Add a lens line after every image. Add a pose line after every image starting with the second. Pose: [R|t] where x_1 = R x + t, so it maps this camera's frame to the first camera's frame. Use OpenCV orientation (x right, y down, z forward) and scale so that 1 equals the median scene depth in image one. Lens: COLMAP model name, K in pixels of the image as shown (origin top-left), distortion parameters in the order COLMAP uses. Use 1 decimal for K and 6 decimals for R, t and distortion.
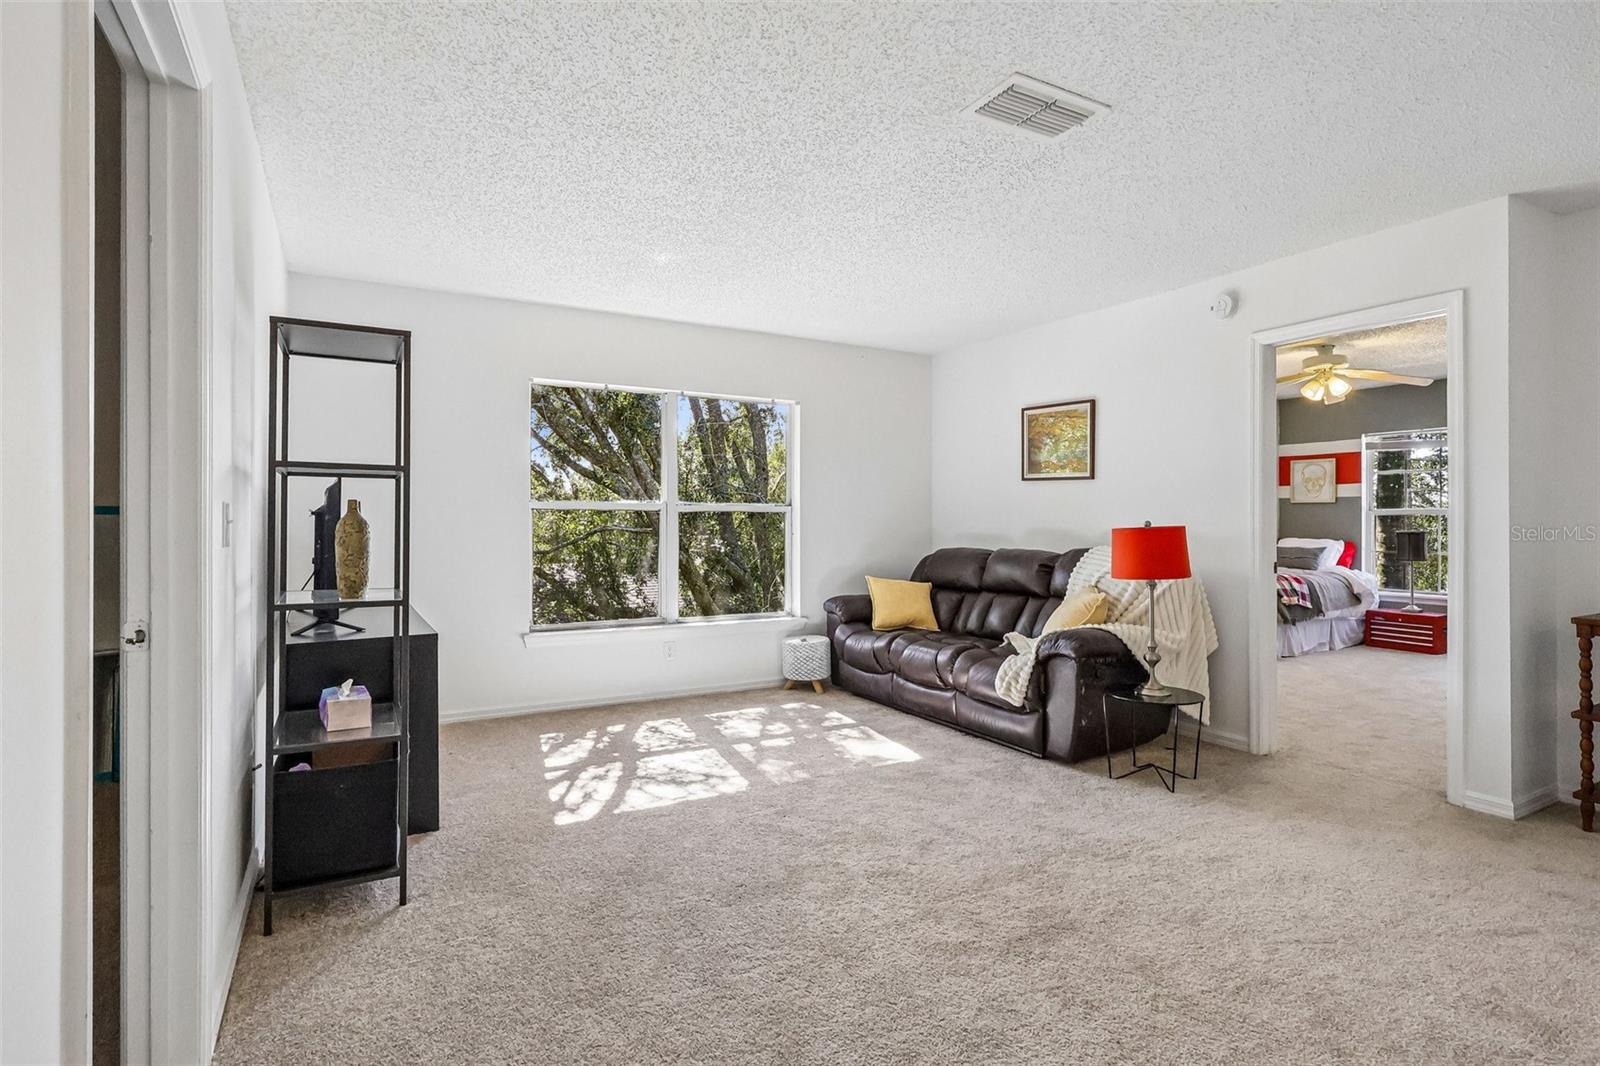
lens RADIAL K [[829.1, 0, 800.0], [0, 829.1, 533.0], [0, 0, 1]] dist [-0.000169, -0.000088]
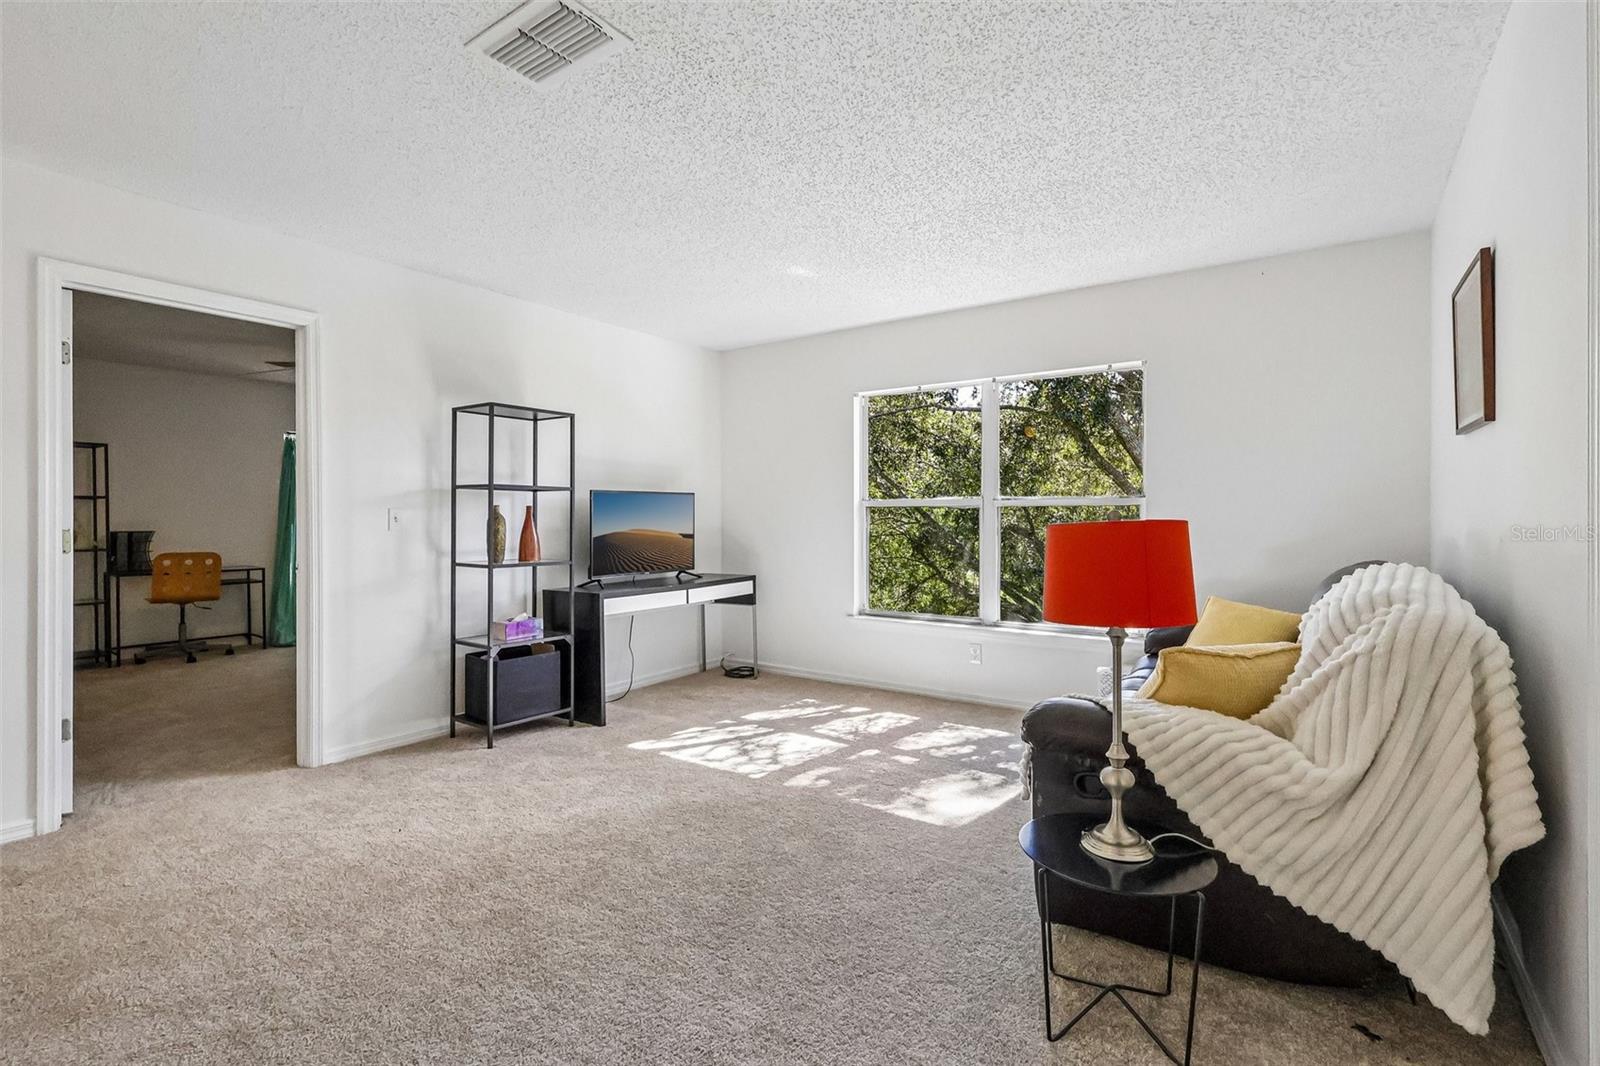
lens RADIAL K [[742.7, 0, 800.0], [0, 742.7, 533.0], [0, 0, 1]] dist [-0.002214, 0.000012]
pose [[0.415010, 0.008708, -0.909775, 0.740770], [-0.009086, 0.999944, 0.005426, 0.000320], [0.909771, 0.006015, 0.415066, 0.617150]]
